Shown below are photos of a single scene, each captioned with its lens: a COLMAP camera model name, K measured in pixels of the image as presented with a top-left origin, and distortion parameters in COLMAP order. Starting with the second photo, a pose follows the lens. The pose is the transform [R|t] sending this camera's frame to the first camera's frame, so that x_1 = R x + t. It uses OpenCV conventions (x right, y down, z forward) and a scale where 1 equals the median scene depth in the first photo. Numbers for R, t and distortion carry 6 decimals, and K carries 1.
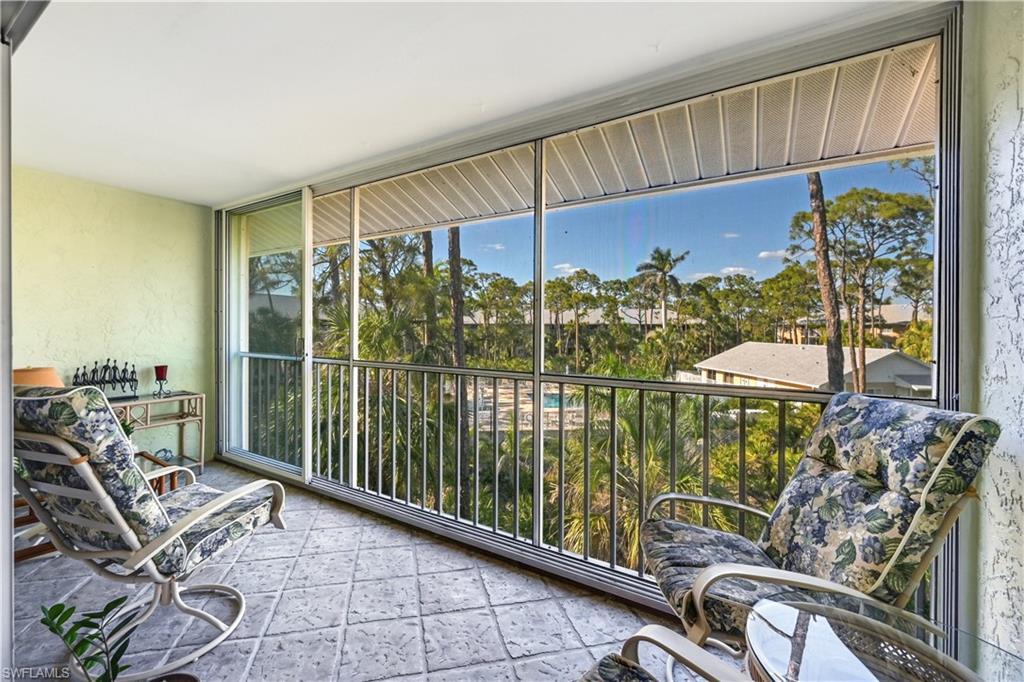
lens RADIAL K [[416.1, 0, 501.0], [0, 416.1, 325.6], [0, 0, 1]] dist [0.000496, 0.000053]
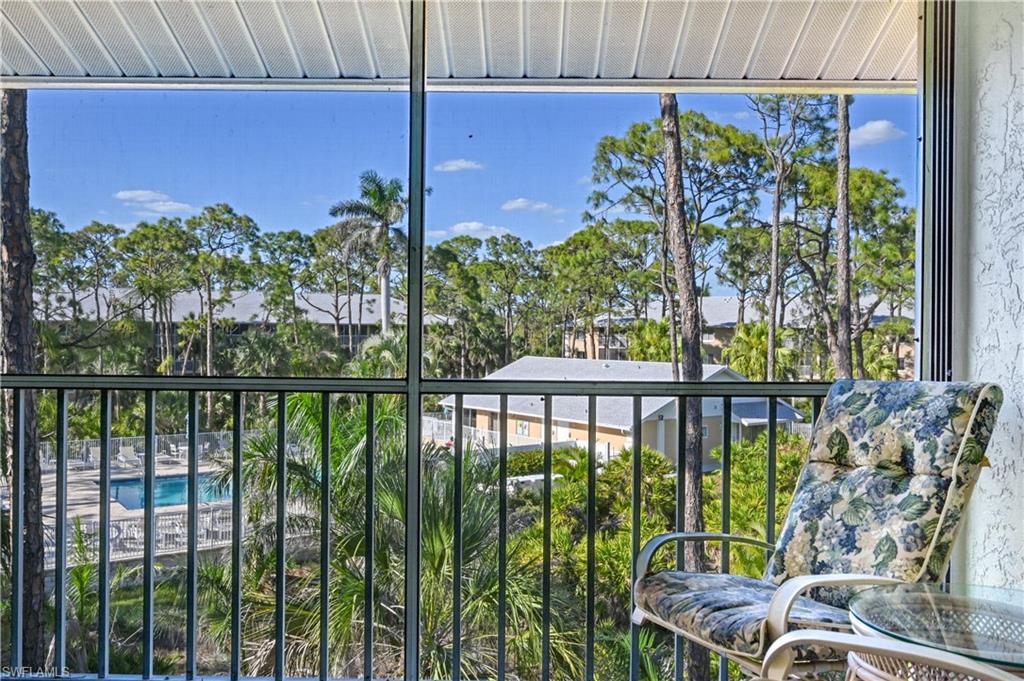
lens RADIAL K [[880.6, 0, 513.1], [0, 880.6, 328.5], [0, 0, 1]] dist [-0.000950, 0.001651]
pose [[0.856102, 0.005655, 0.516777, -0.449565], [-0.005427, 0.999983, -0.001952, 0.051164], [-0.516779, -0.001133, 0.856118, -0.098126]]
